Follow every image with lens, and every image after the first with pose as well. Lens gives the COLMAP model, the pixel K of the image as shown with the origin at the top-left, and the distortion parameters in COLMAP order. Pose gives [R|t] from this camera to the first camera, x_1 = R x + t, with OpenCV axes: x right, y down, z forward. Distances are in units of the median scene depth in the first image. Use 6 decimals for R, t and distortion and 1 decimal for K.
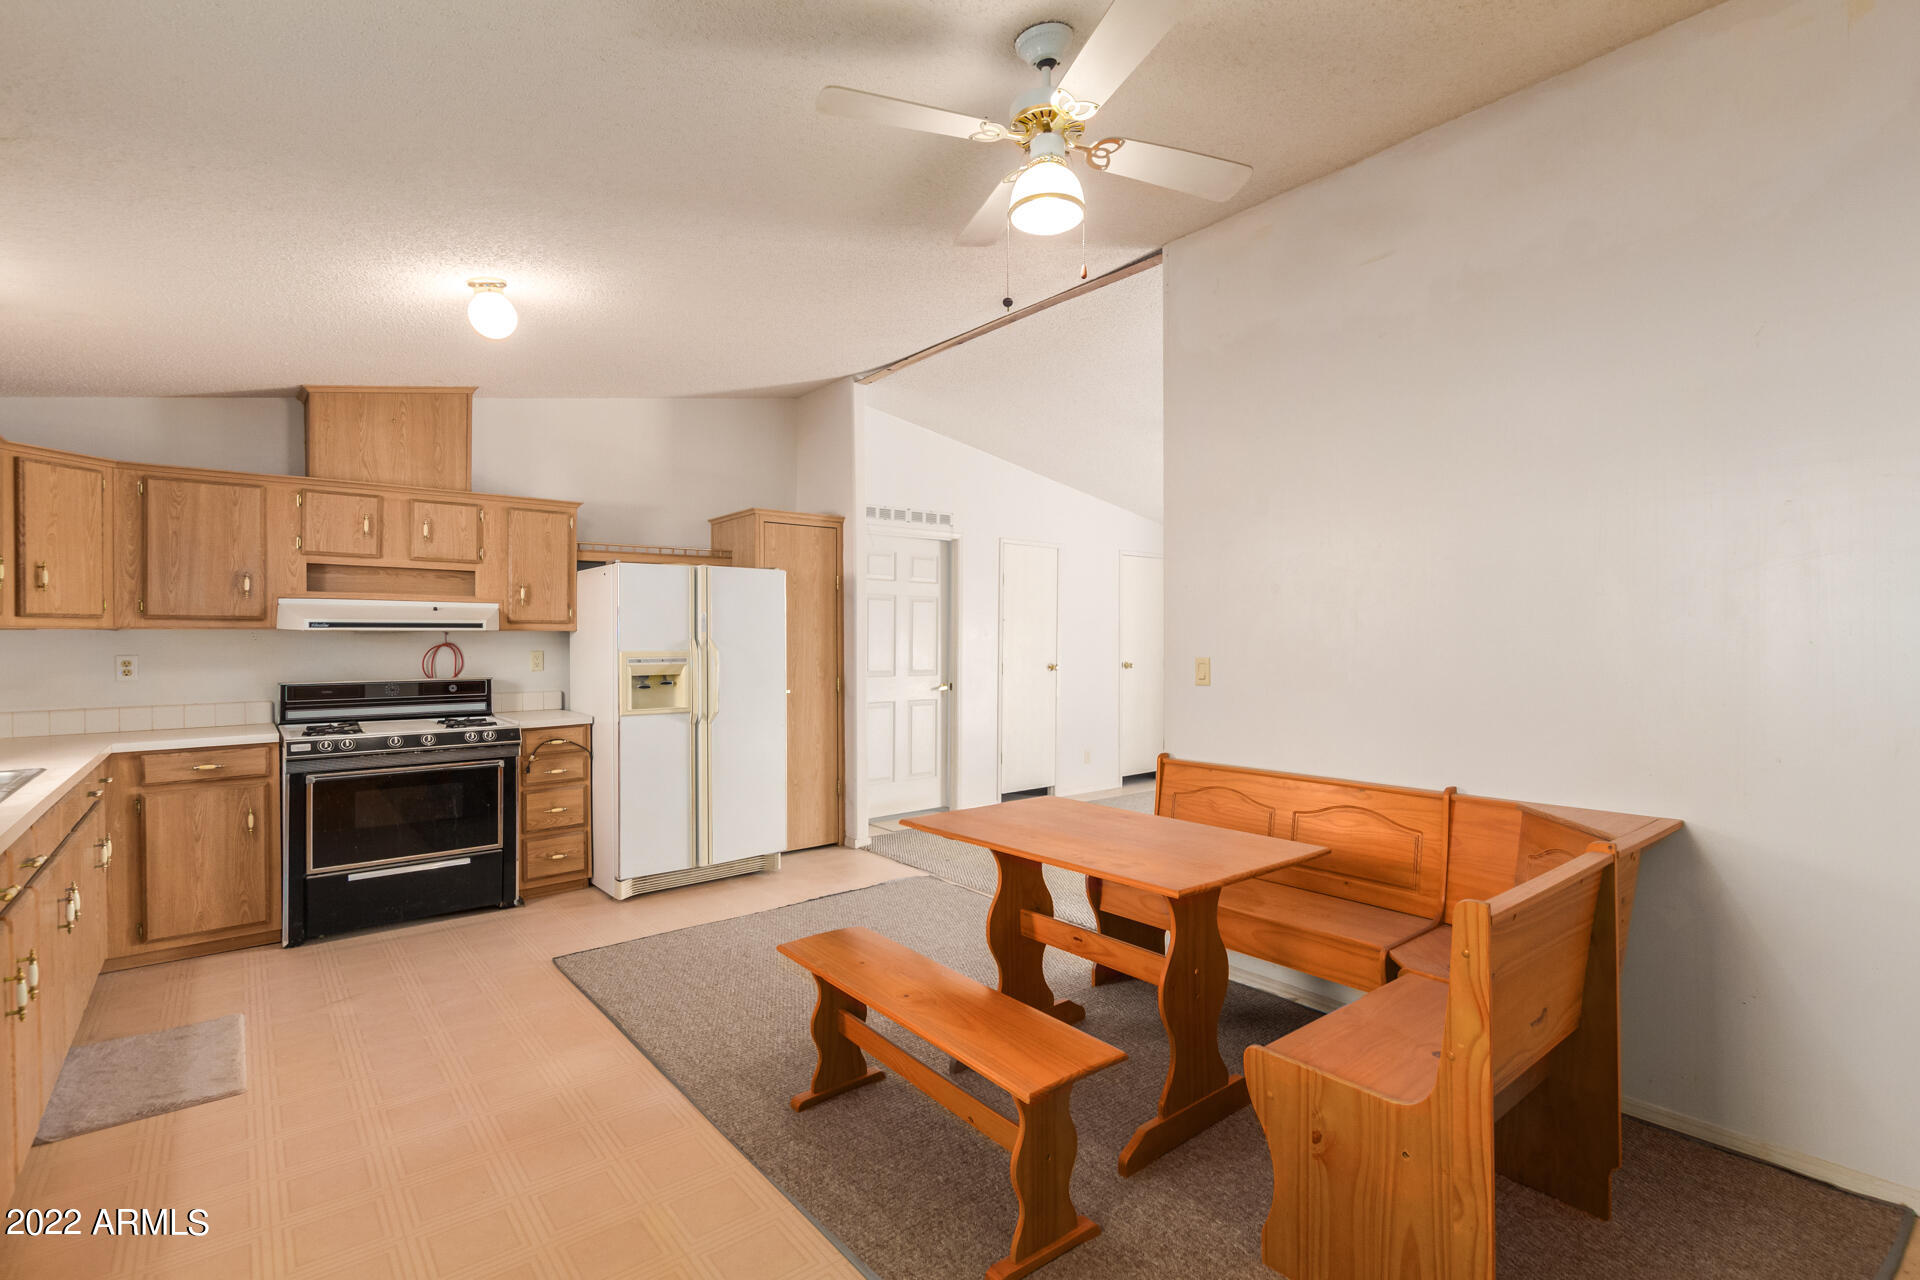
lens RADIAL K [[876.8, 0, 960.0], [0, 876.8, 640.0], [0, 0, 1]] dist [0.001447, 0.000133]
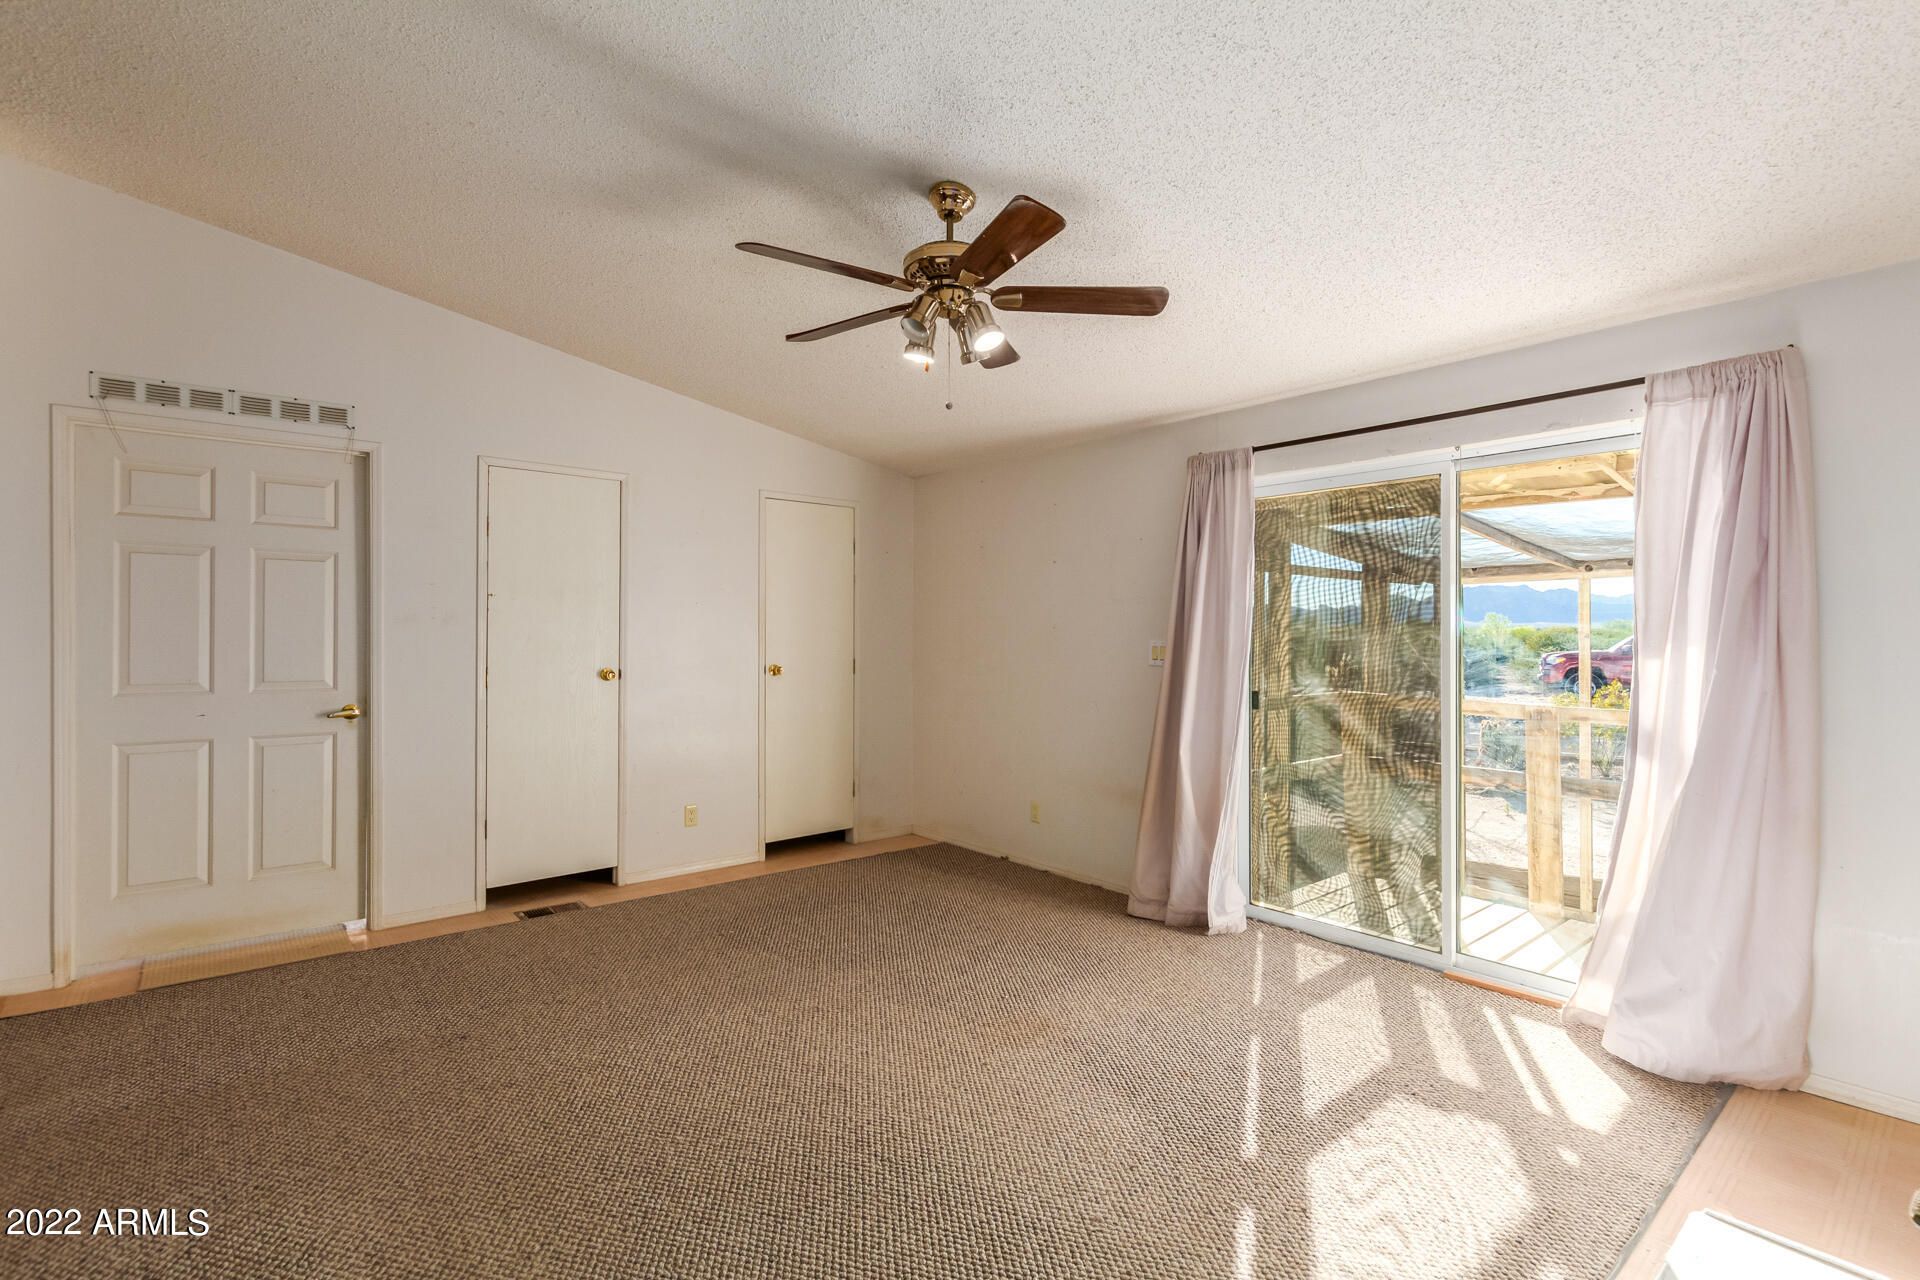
lens RADIAL K [[884.9, 0, 967.8], [0, 884.9, 640.5], [0, 0, 1]] dist [0.001950, 0.000283]
pose [[0.999780, 0.000397, 0.020989, 0.390552], [-0.000551, 0.999973, 0.007320, 0.003056], [-0.020985, -0.007330, 0.999753, 0.432809]]
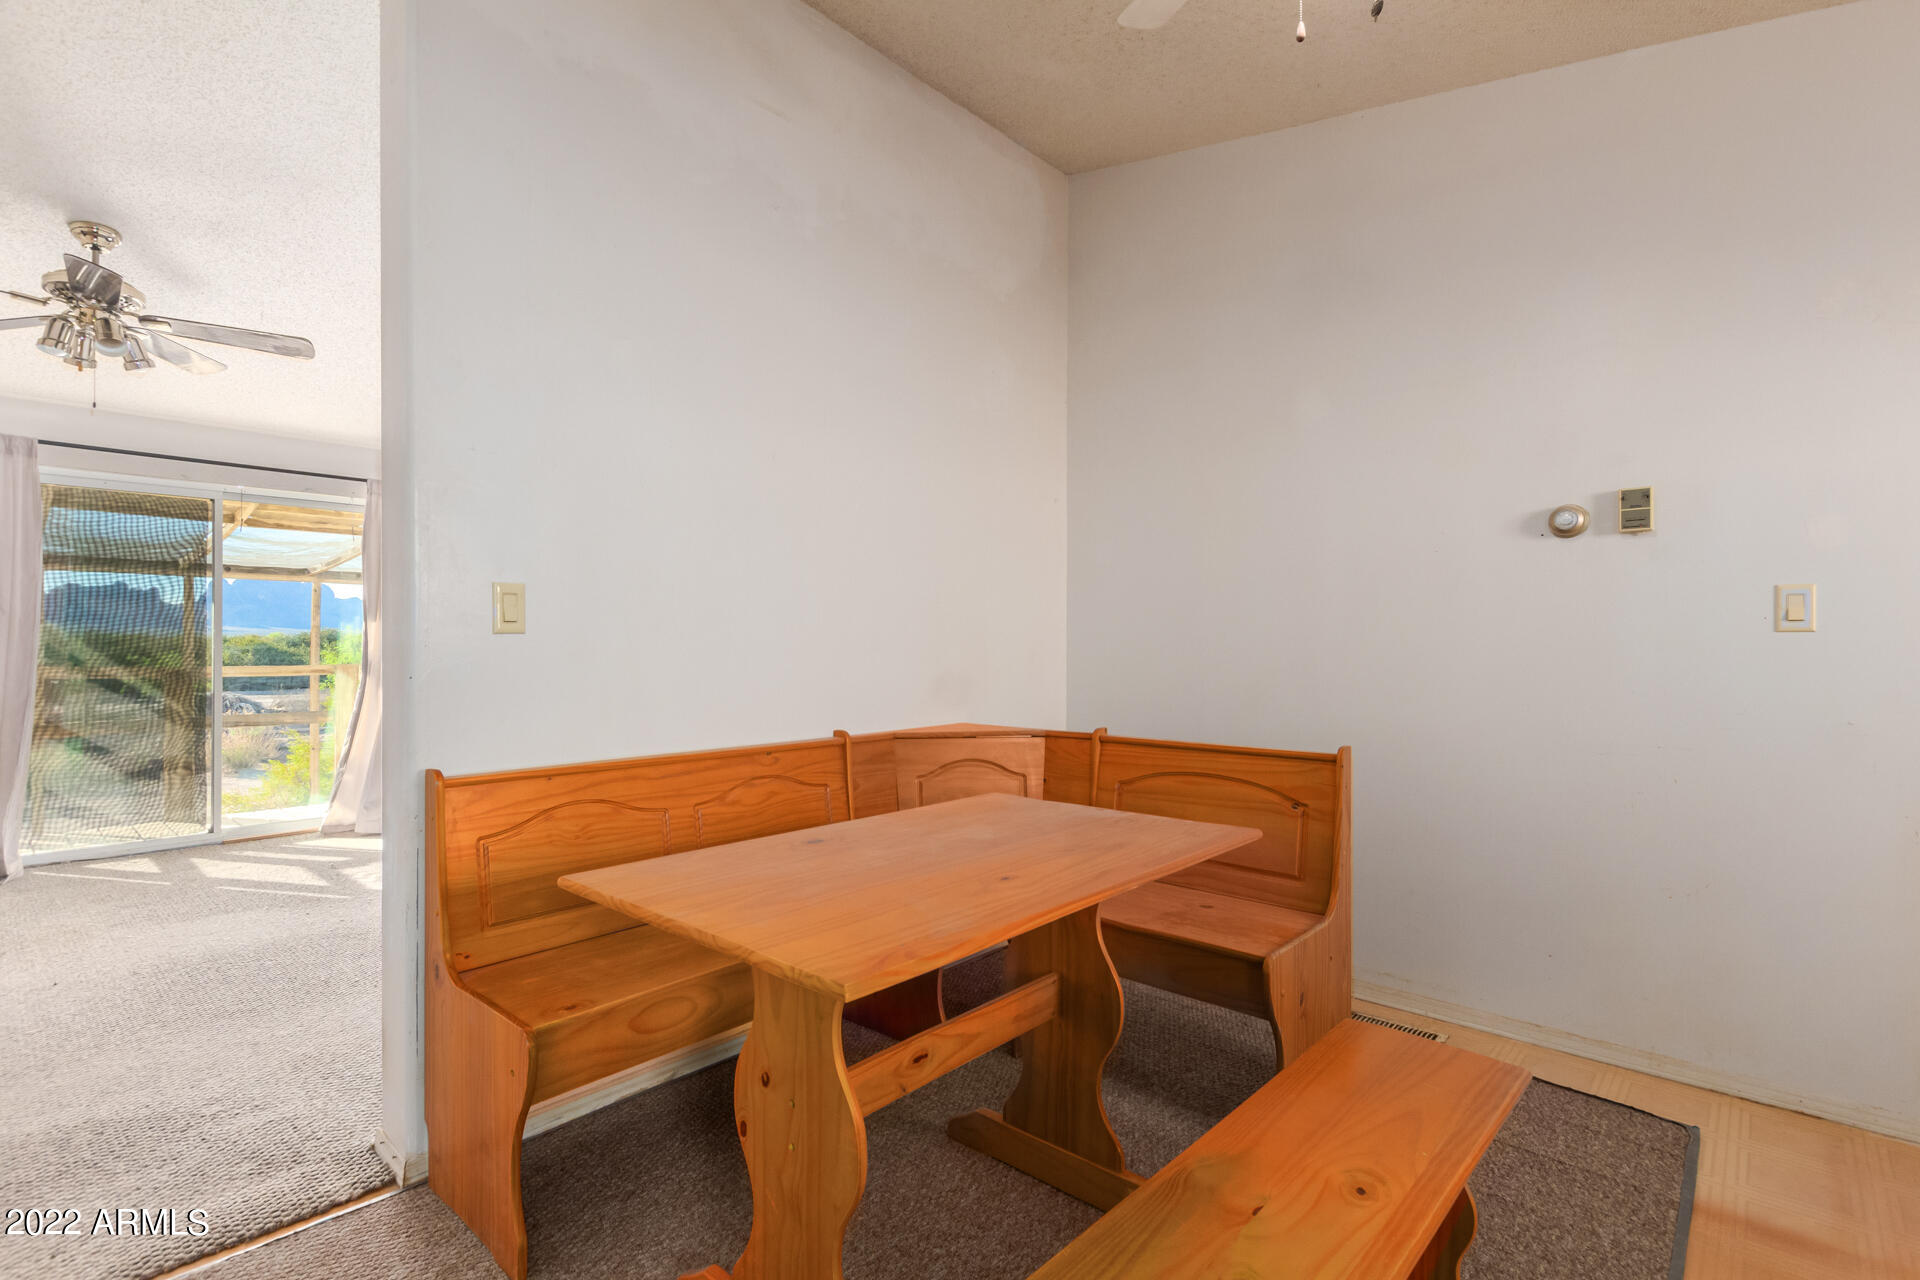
lens RADIAL K [[899.2, 0, 951.2], [0, 899.2, 642.3], [0, 0, 1]] dist [0.011408, -0.008331]
pose [[-0.140090, 0.001309, 0.990138, -0.180508], [-0.000947, 0.999998, -0.001456, 0.031526], [-0.990138, -0.001142, -0.140088, 0.436063]]
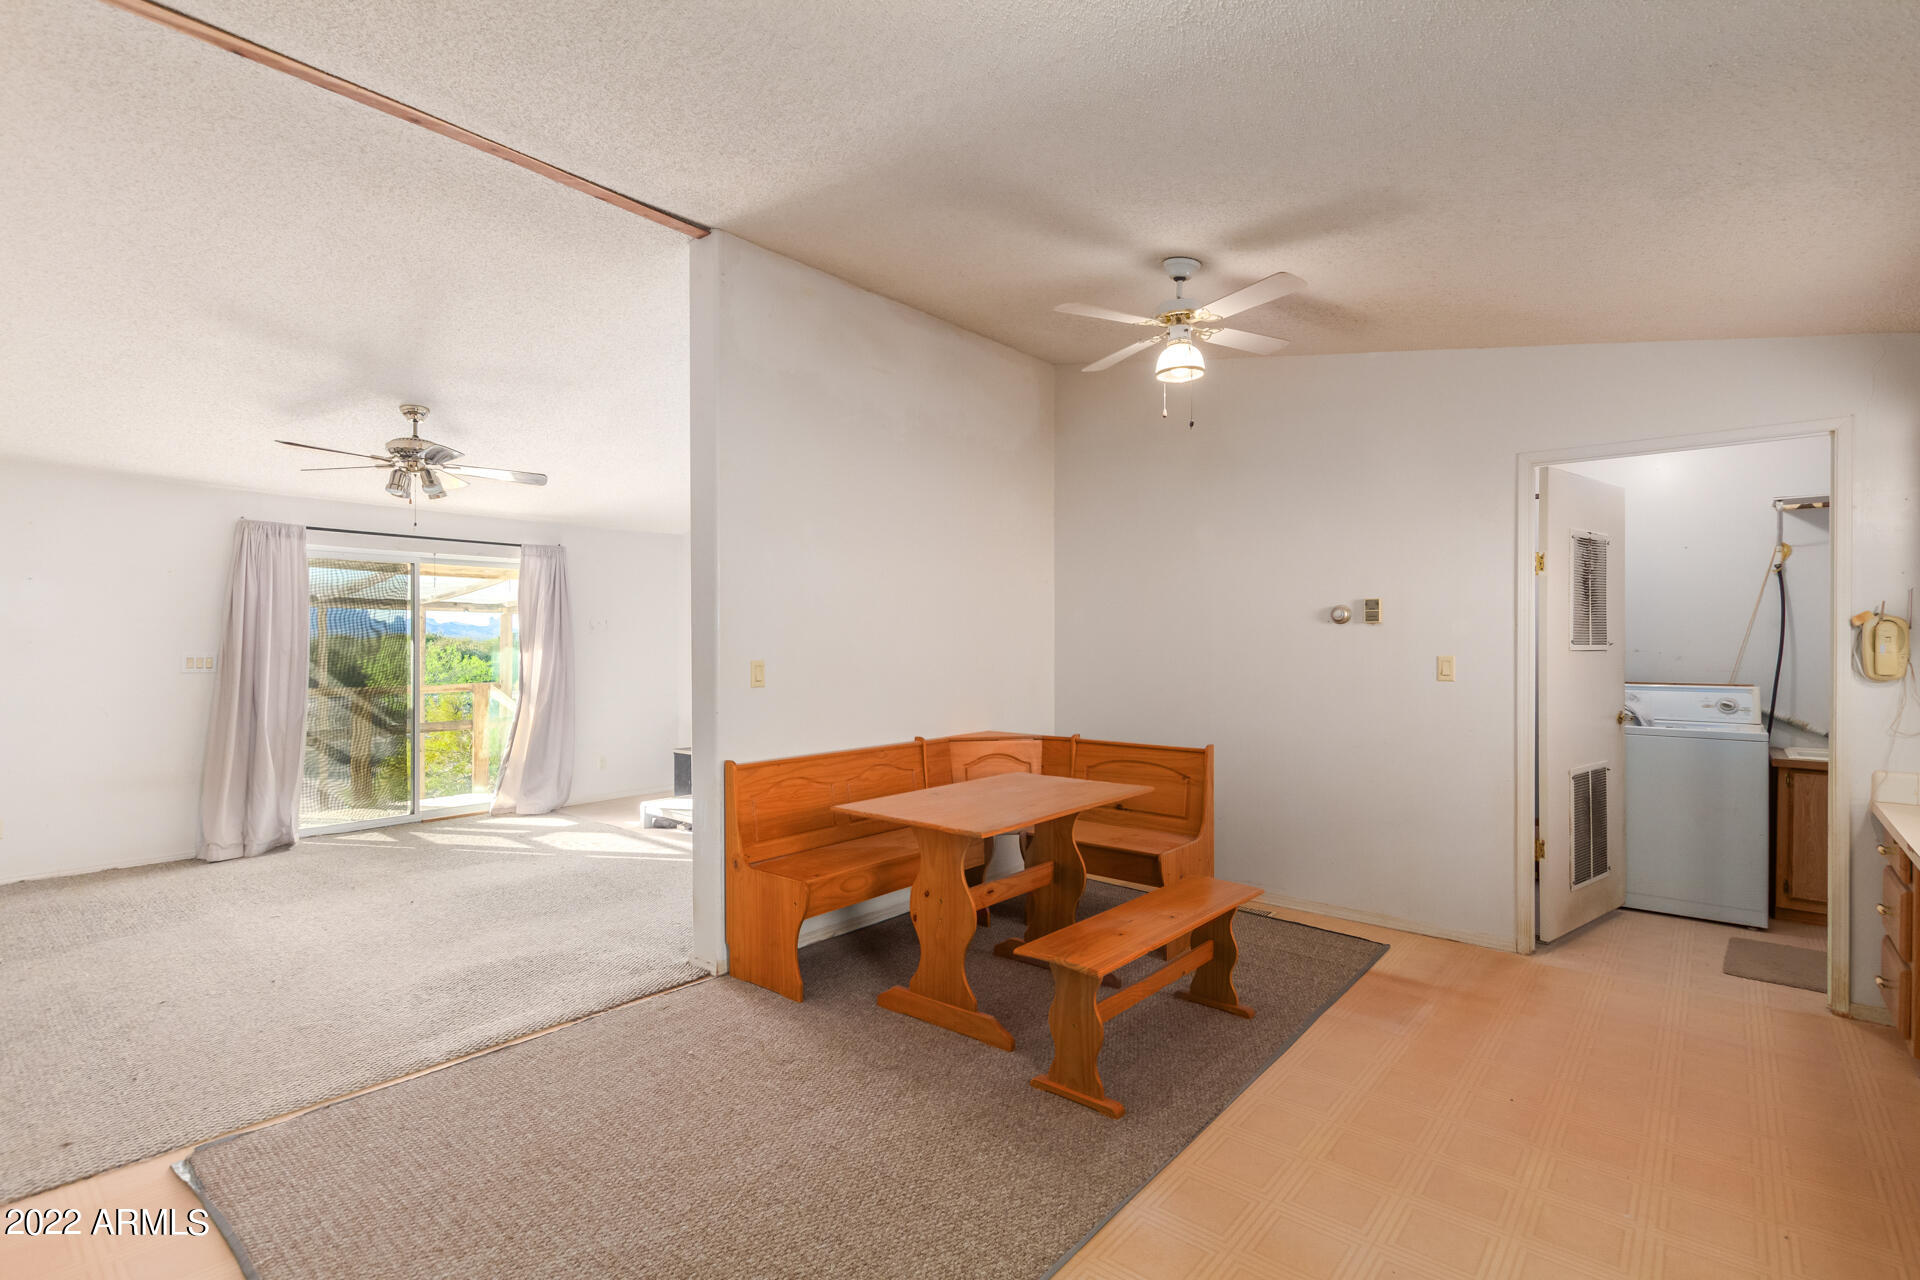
lens RADIAL K [[884.9, 0, 967.8], [0, 884.9, 640.5], [0, 0, 1]] dist [0.001950, 0.000283]
pose [[-0.175061, 0.002196, 0.984555, -0.435324], [0.002383, 0.999996, -0.001806, -0.000800], [-0.984555, 0.002030, -0.175065, 0.510617]]
